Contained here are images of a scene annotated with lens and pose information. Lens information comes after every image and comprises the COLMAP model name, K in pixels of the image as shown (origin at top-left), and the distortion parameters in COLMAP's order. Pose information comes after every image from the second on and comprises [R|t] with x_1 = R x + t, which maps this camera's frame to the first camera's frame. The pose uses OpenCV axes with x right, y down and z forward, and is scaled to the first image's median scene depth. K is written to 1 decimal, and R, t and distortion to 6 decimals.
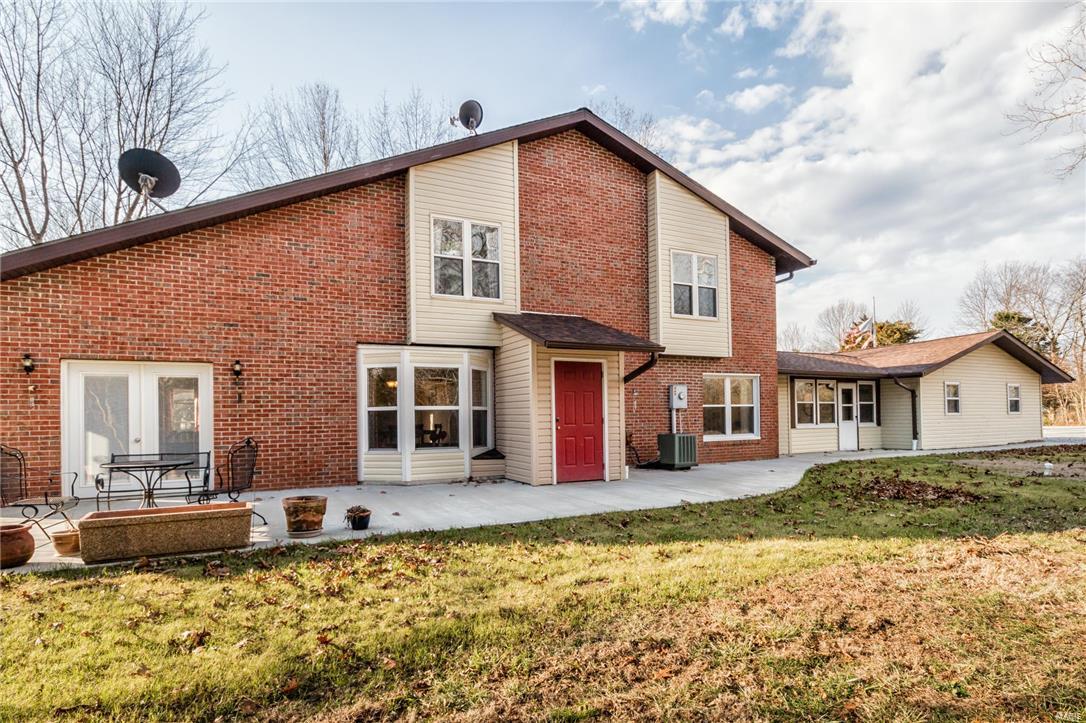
lens RADIAL K [[566.5, 0, 556.9], [0, 566.5, 404.9], [0, 0, 1]] dist [-0.001859, 0.000038]
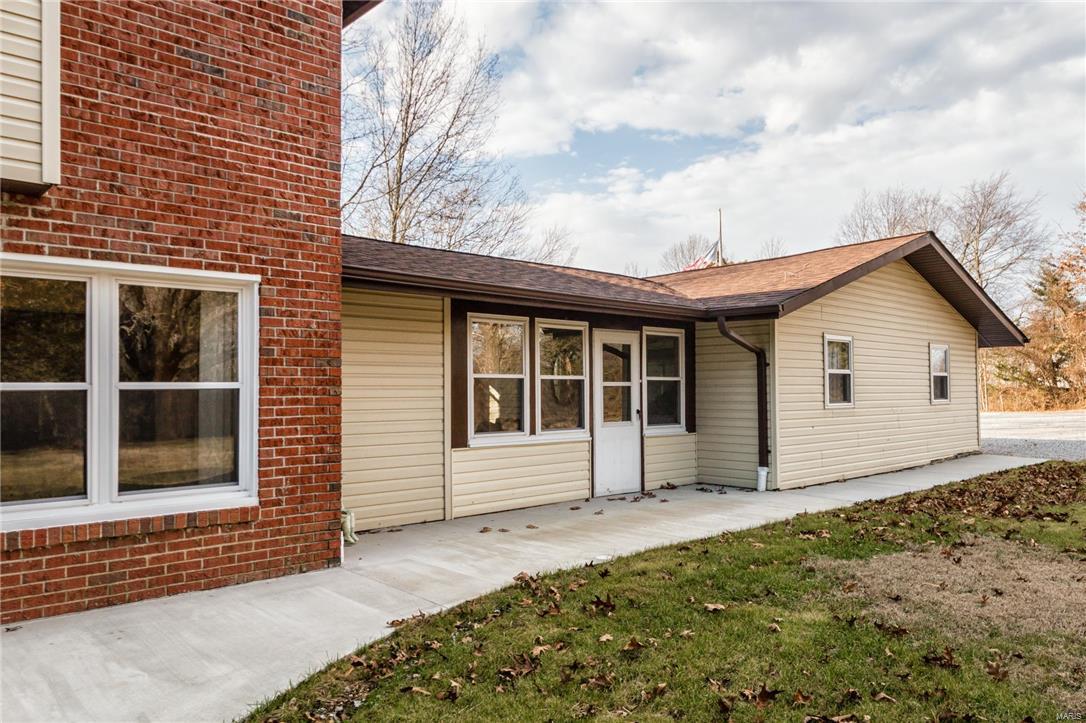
lens RADIAL K [[759.0, 0, 542.5], [0, 759.0, 364.9], [0, 0, 1]] dist [-0.000851, -0.000092]
pose [[0.966891, 0.015555, 0.254715, 0.318474], [-0.011960, 0.999806, -0.015655, -0.003989], [-0.254909, 0.012090, 0.966889, 0.478647]]
